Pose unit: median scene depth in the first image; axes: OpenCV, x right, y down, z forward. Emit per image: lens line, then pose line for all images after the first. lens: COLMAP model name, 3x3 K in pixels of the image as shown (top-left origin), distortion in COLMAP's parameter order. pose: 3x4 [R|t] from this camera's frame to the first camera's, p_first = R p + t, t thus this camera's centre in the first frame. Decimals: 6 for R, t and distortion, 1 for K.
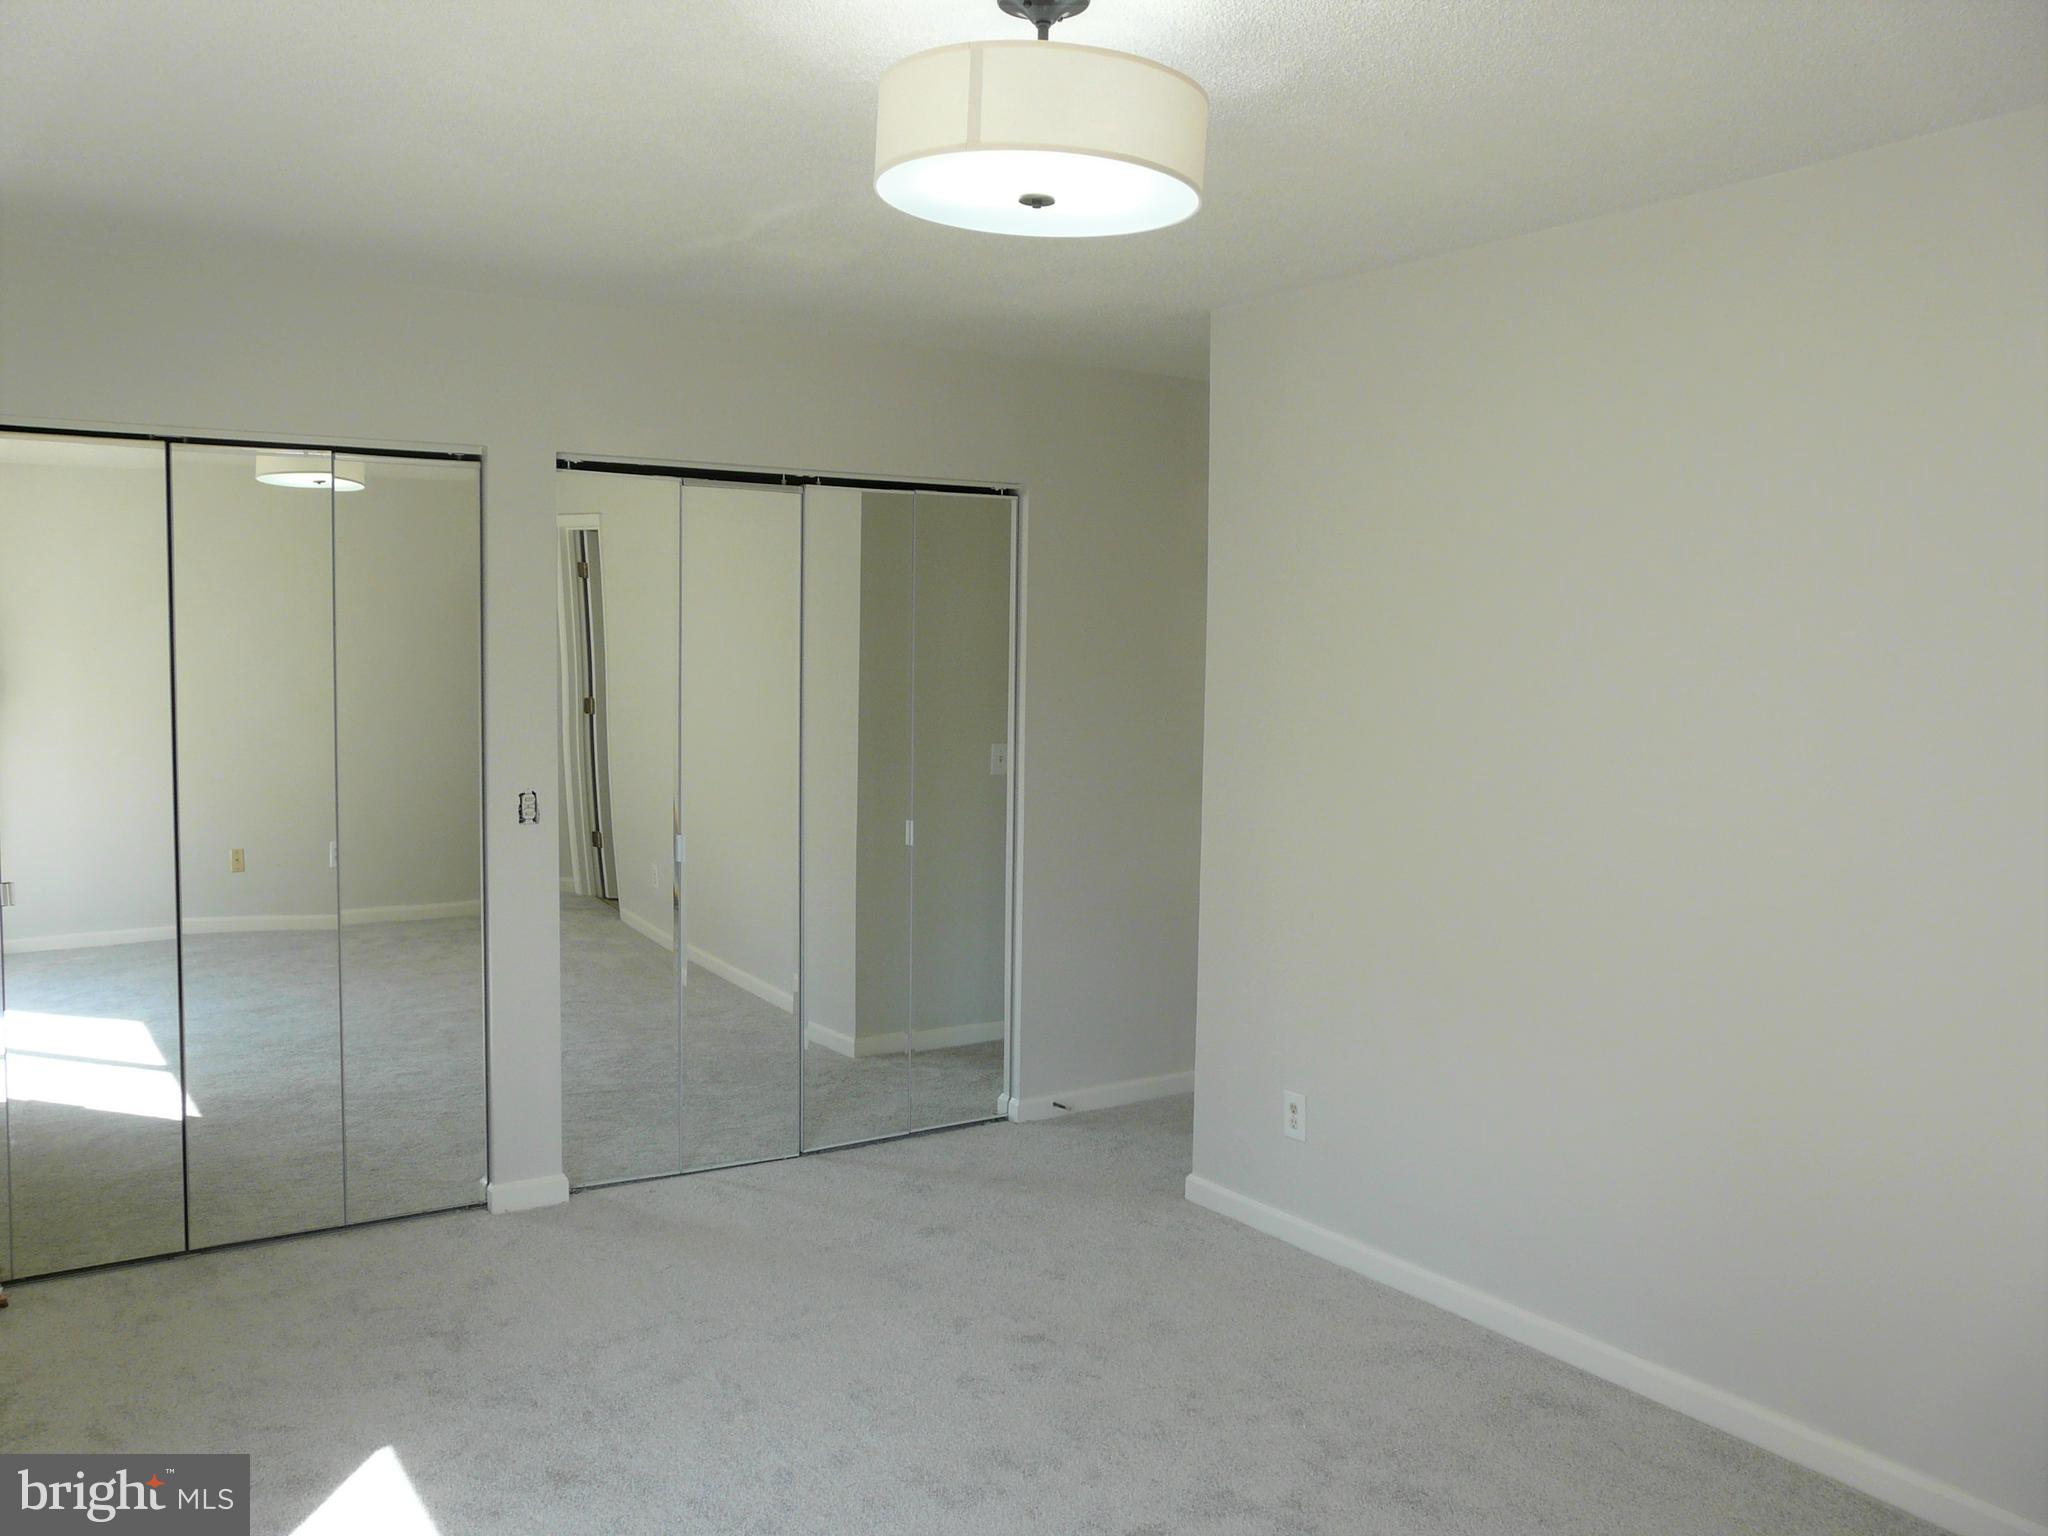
lens RADIAL K [[1708.6, 0, 1008.4], [0, 1708.6, 763.1], [0, 0, 1]] dist [-0.086829, 0.173379]
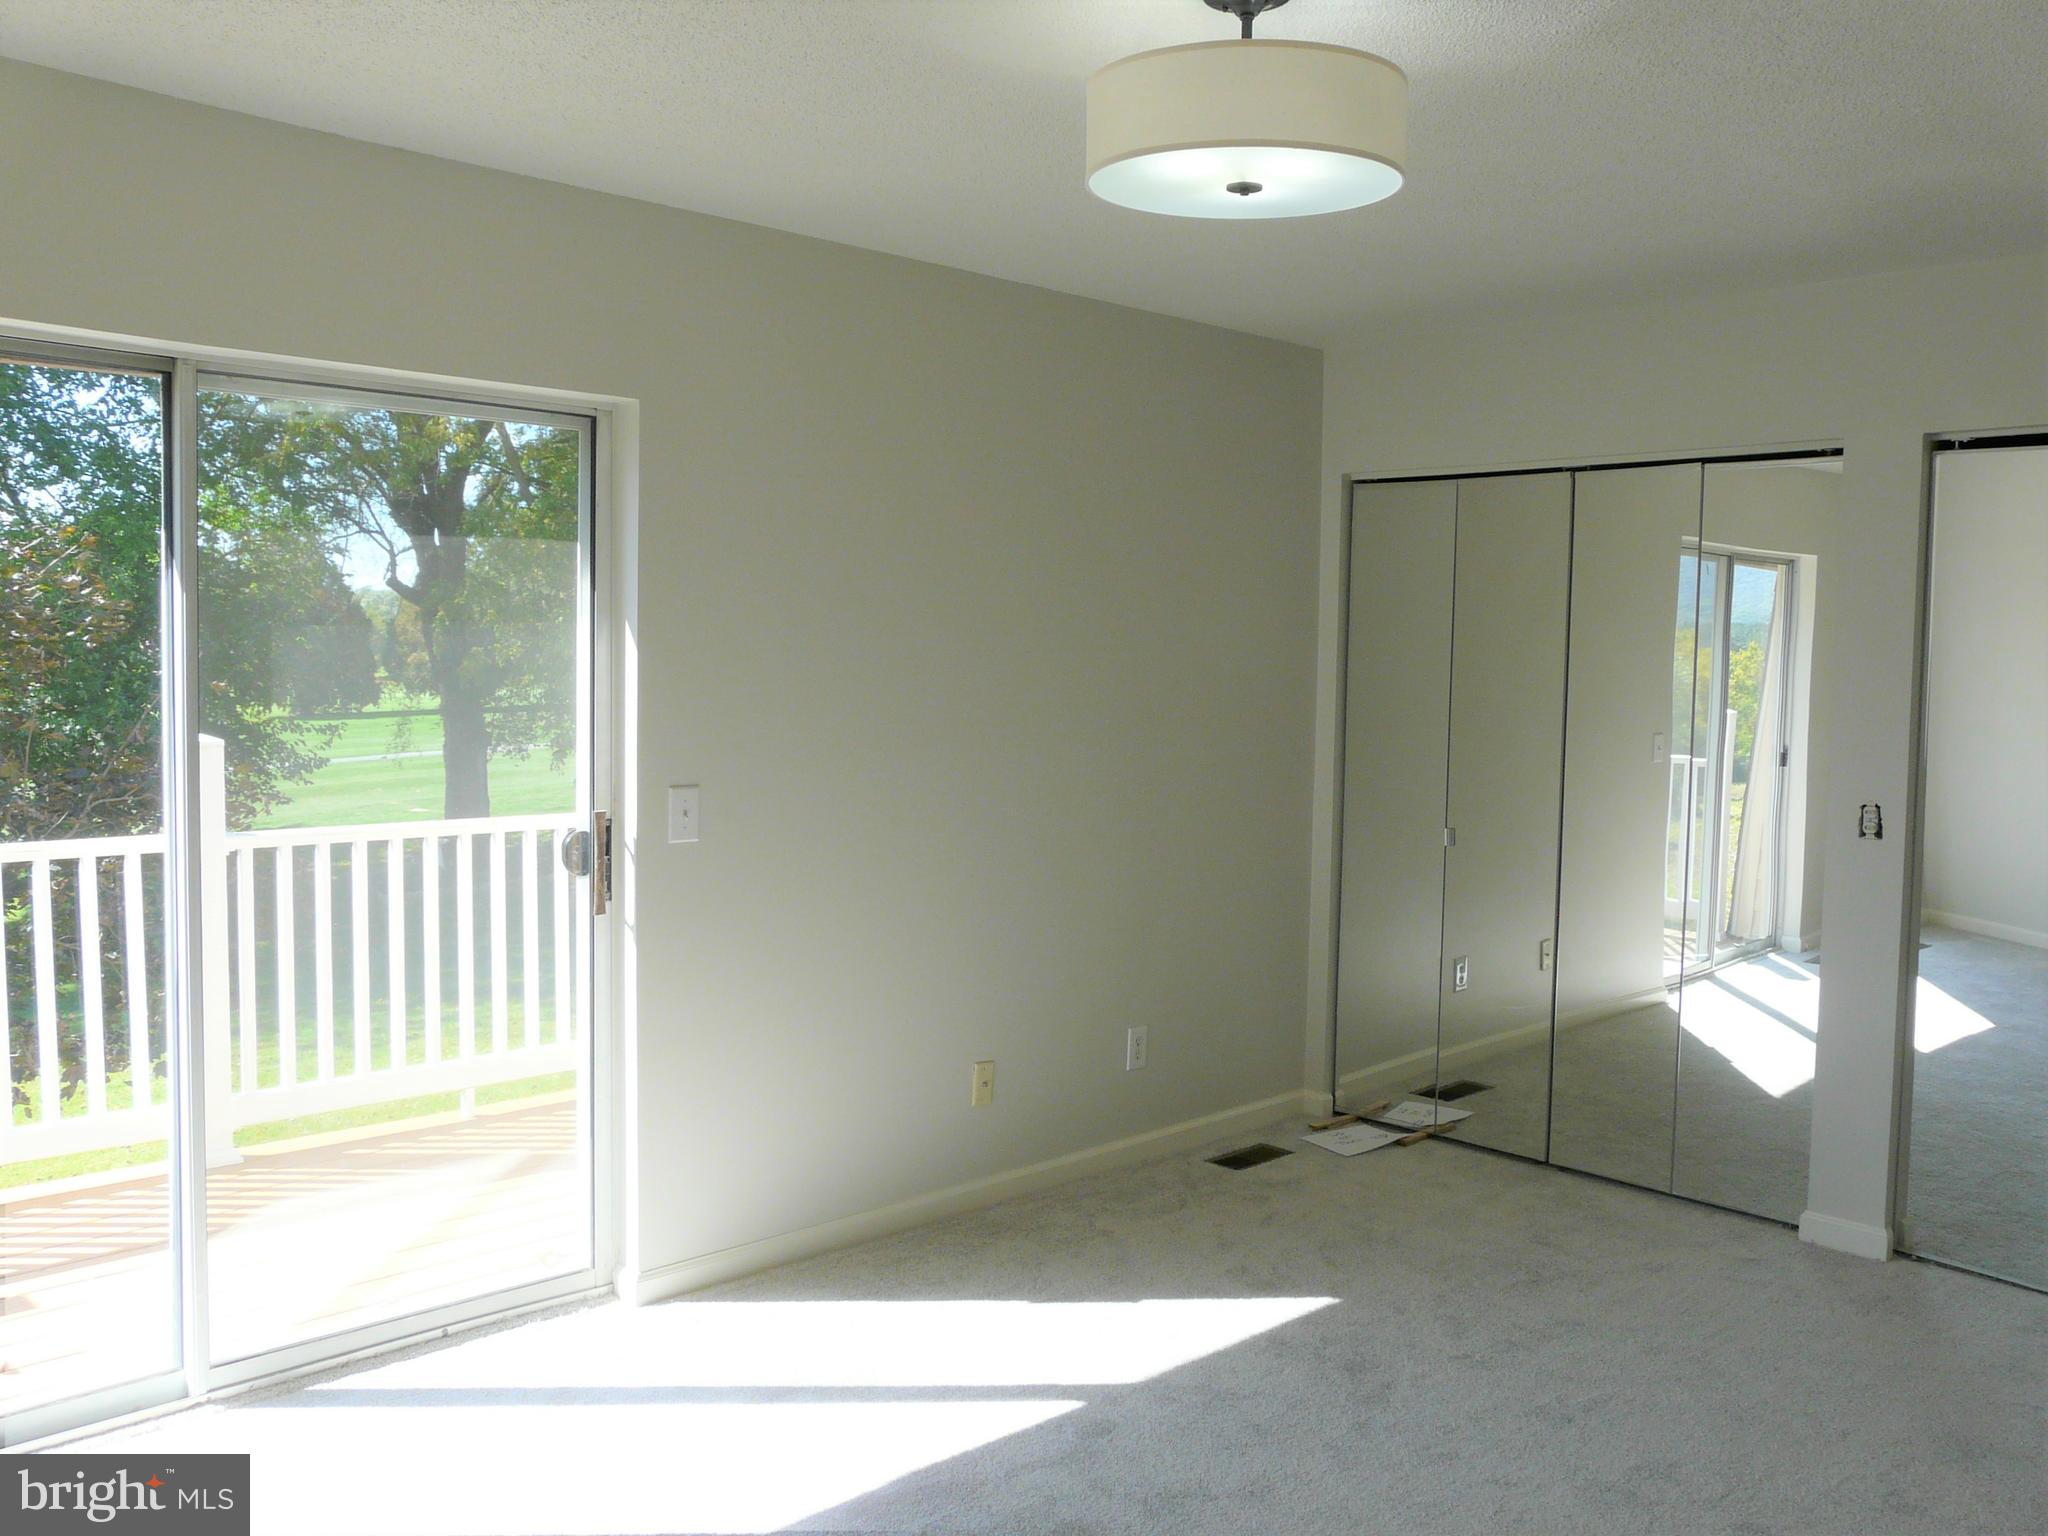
lens RADIAL K [[1708.6, 0, 1008.4], [0, 1708.6, 763.1], [0, 0, 1]] dist [-0.086829, 0.173379]
pose [[0.249956, 0.060390, -0.966372, 0.506927], [-0.078277, 0.996047, 0.041998, -0.007418], [0.965088, 0.065147, 0.253695, 0.315315]]
